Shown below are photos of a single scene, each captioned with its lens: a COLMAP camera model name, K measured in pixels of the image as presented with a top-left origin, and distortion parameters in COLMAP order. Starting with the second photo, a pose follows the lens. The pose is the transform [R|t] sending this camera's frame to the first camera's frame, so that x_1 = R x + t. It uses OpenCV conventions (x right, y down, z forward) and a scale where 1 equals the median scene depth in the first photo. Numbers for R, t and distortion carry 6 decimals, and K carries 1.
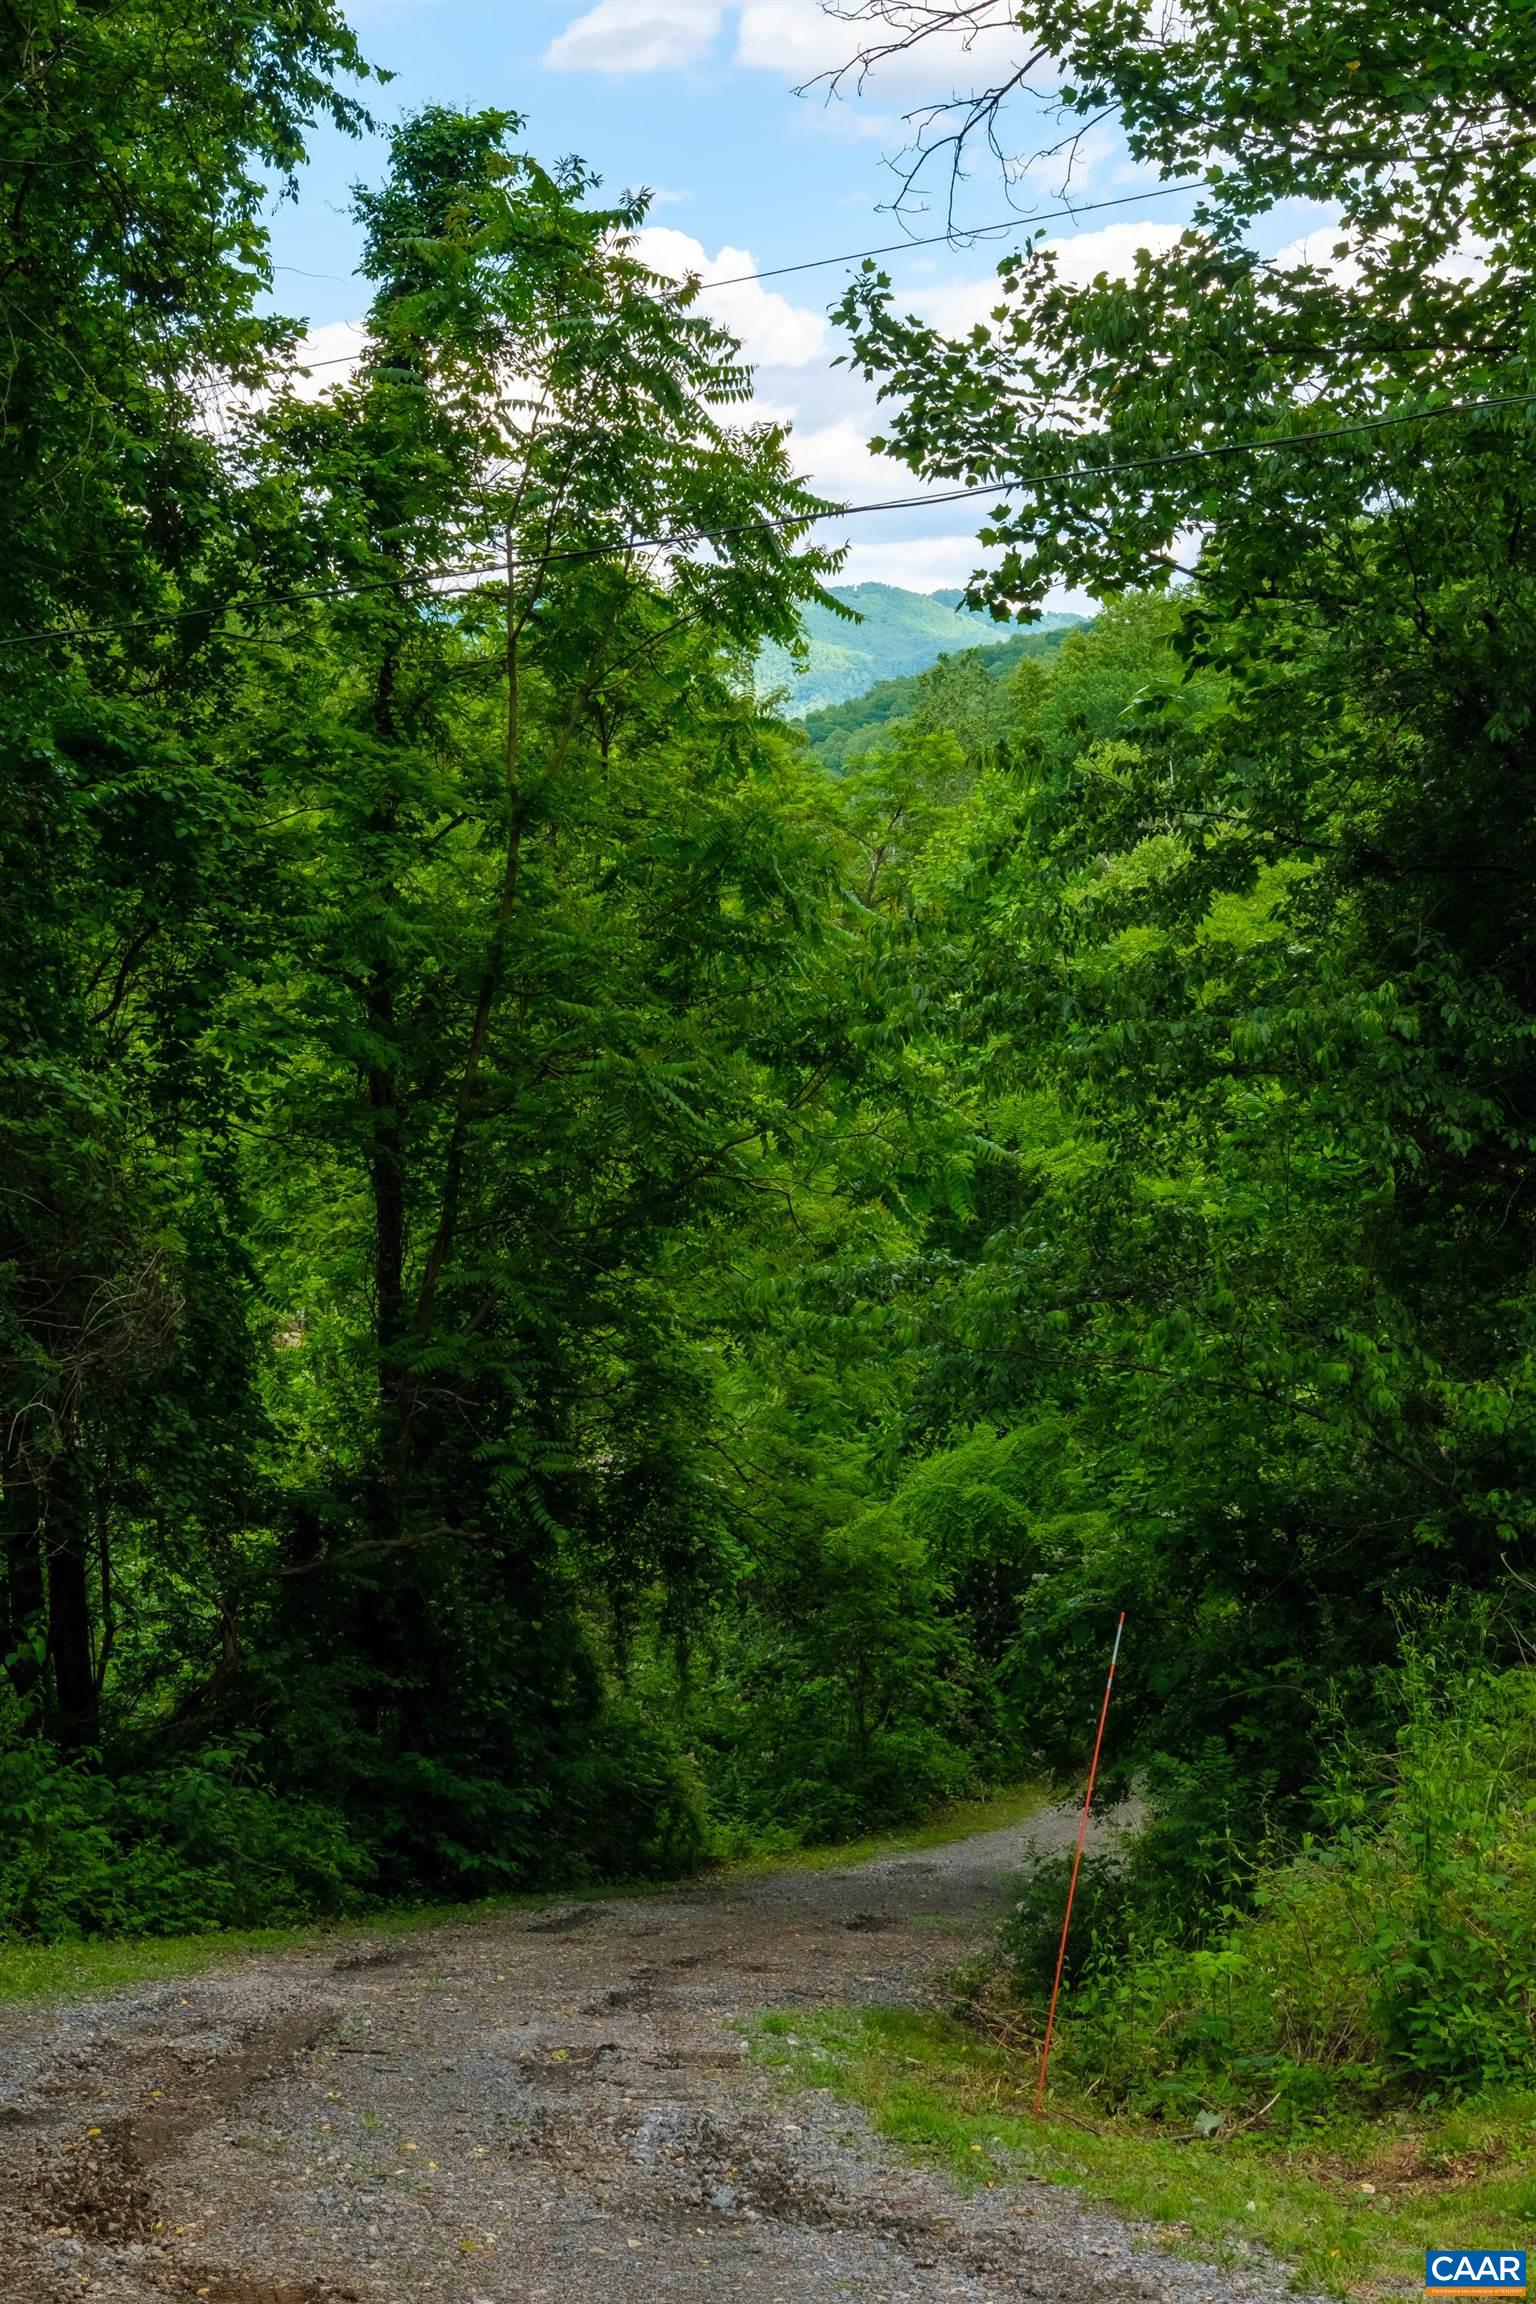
lens RADIAL K [[3944.5, 0, 768.1], [0, 3944.5, 1150.9], [0, 0, 1]] dist [-0.029668, 0.000000]
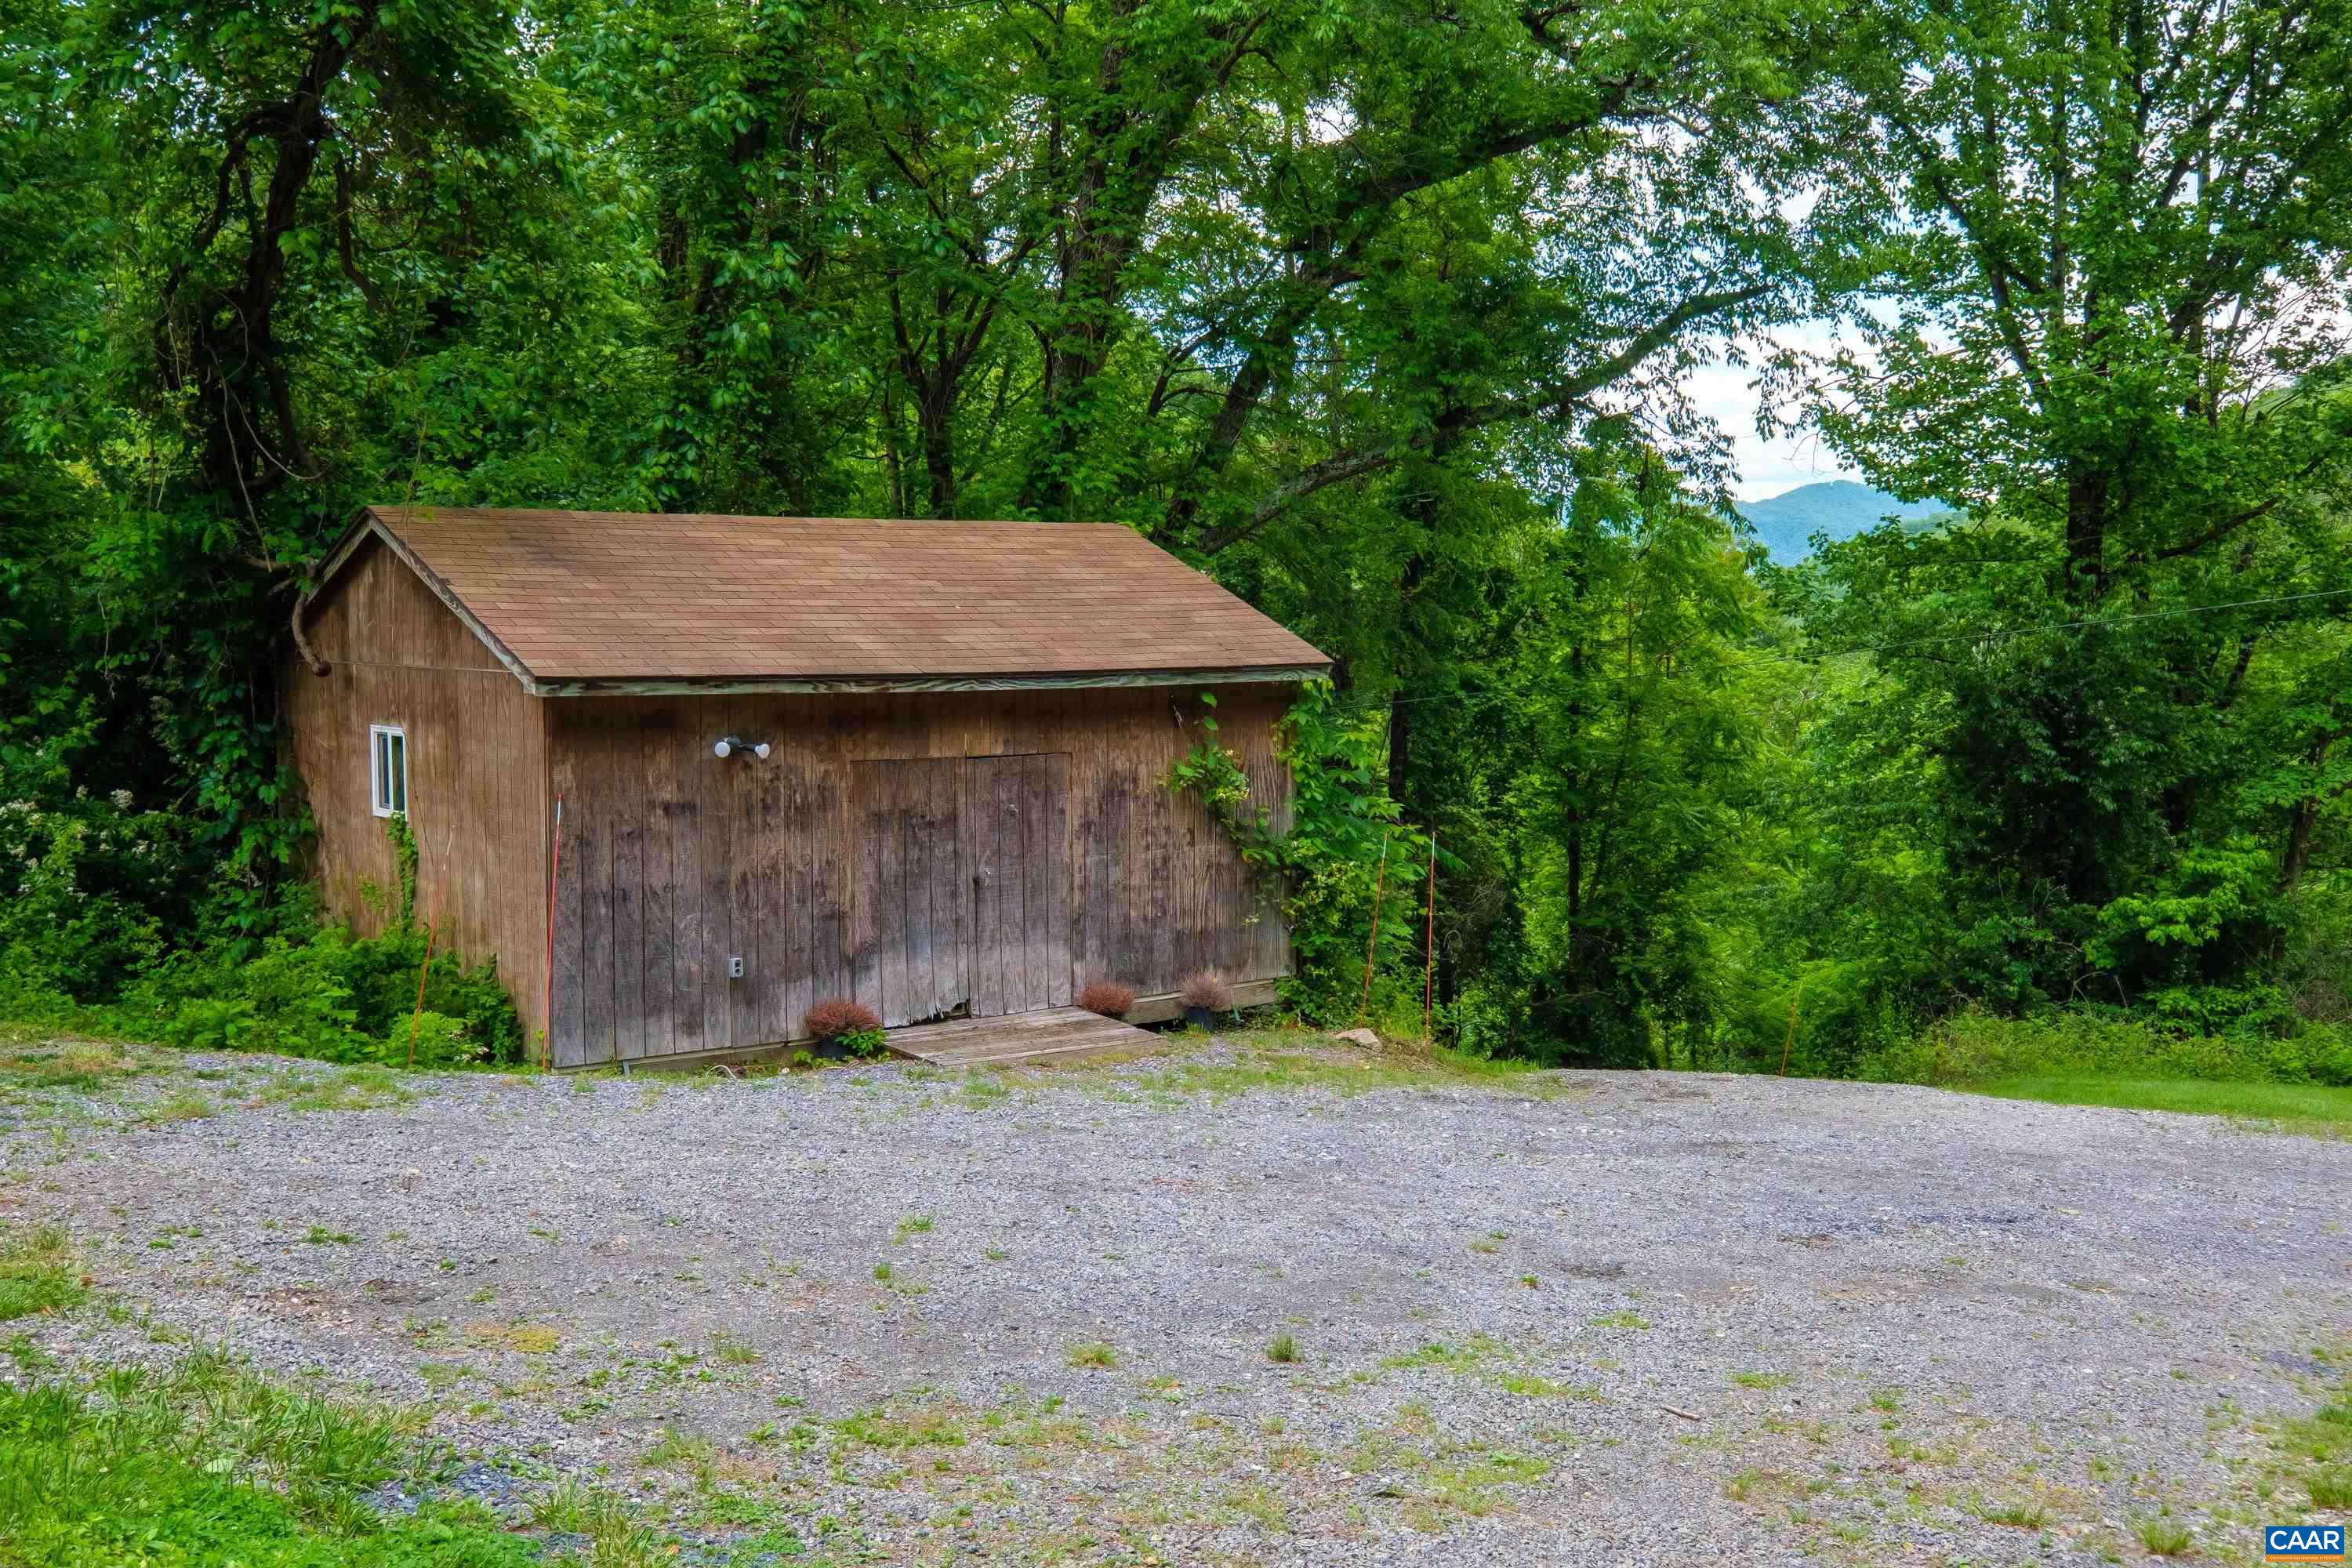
lens RADIAL K [[2456.1, 0, 1176.9], [0, 2456.1, 792.2], [0, 0, 1]] dist [-0.018447, 0.000000]
pose [[0.971554, 0.016345, -0.236253, 0.025039], [-0.019382, 0.999757, -0.010539, -0.008848], [0.236023, 0.014818, 0.971635, -0.573709]]
